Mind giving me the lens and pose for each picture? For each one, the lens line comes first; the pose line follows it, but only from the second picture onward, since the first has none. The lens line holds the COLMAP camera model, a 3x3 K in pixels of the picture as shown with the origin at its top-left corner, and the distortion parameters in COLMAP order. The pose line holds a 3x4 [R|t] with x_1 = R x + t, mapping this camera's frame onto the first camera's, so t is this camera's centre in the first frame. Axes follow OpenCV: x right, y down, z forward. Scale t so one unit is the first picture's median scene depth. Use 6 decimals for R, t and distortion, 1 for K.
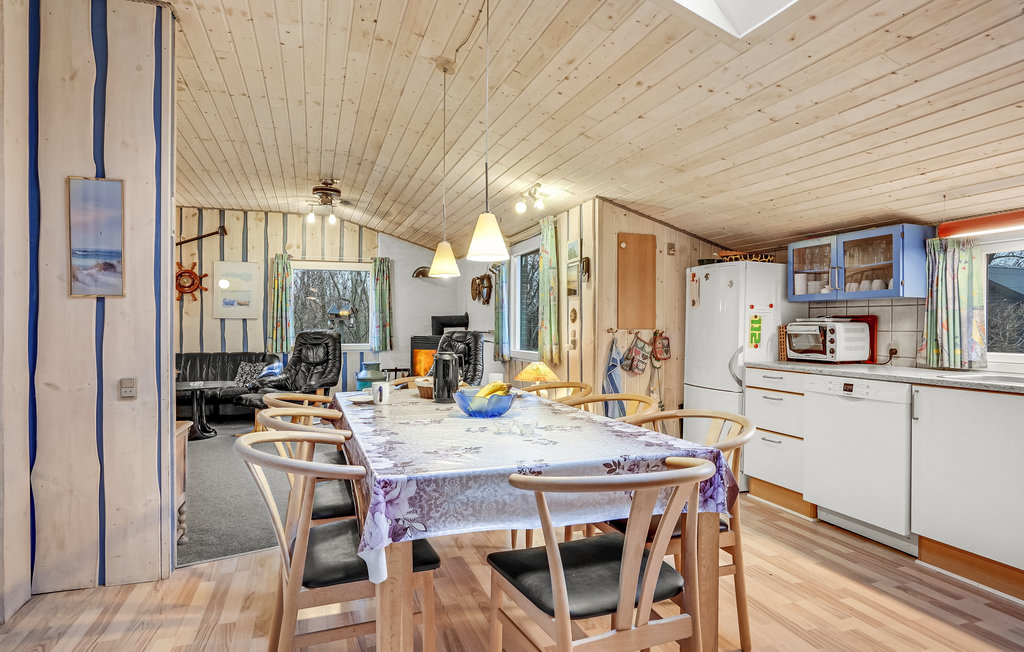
lens RADIAL K [[563.2, 0, 513.8], [0, 563.2, 325.4], [0, 0, 1]] dist [-0.000761, -0.000011]
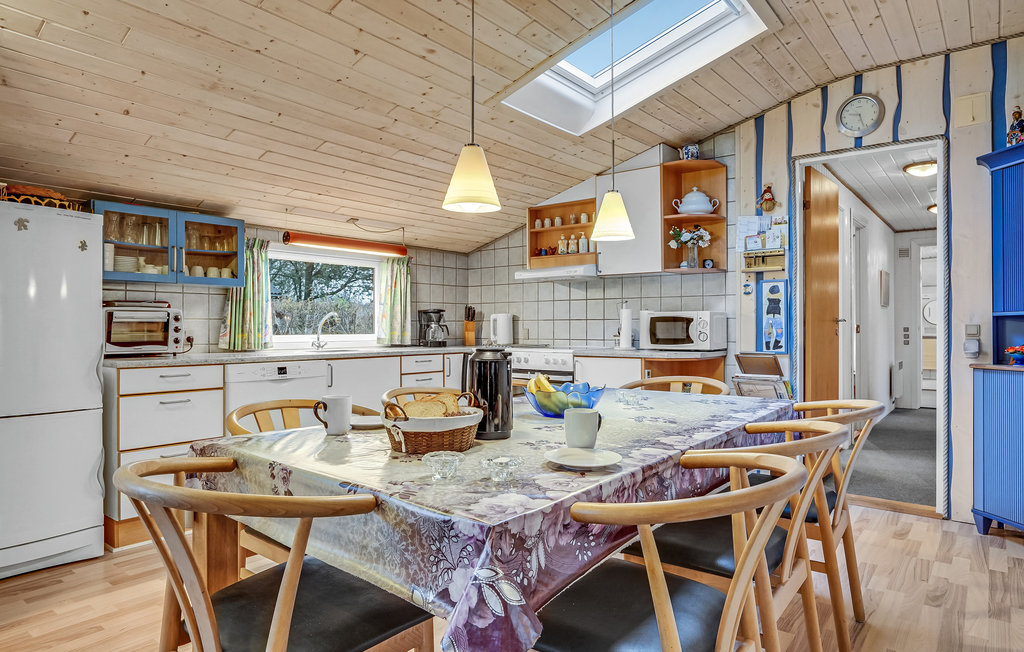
lens RADIAL K [[610.8, 0, 513.0], [0, 610.8, 324.3], [0, 0, 1]] dist [-0.002458, -0.000184]
pose [[-0.513507, -0.001687, 0.858084, -0.782015], [-0.002653, 0.999996, 0.000378, 0.026046], [-0.858081, -0.002082, -0.513509, 1.526093]]
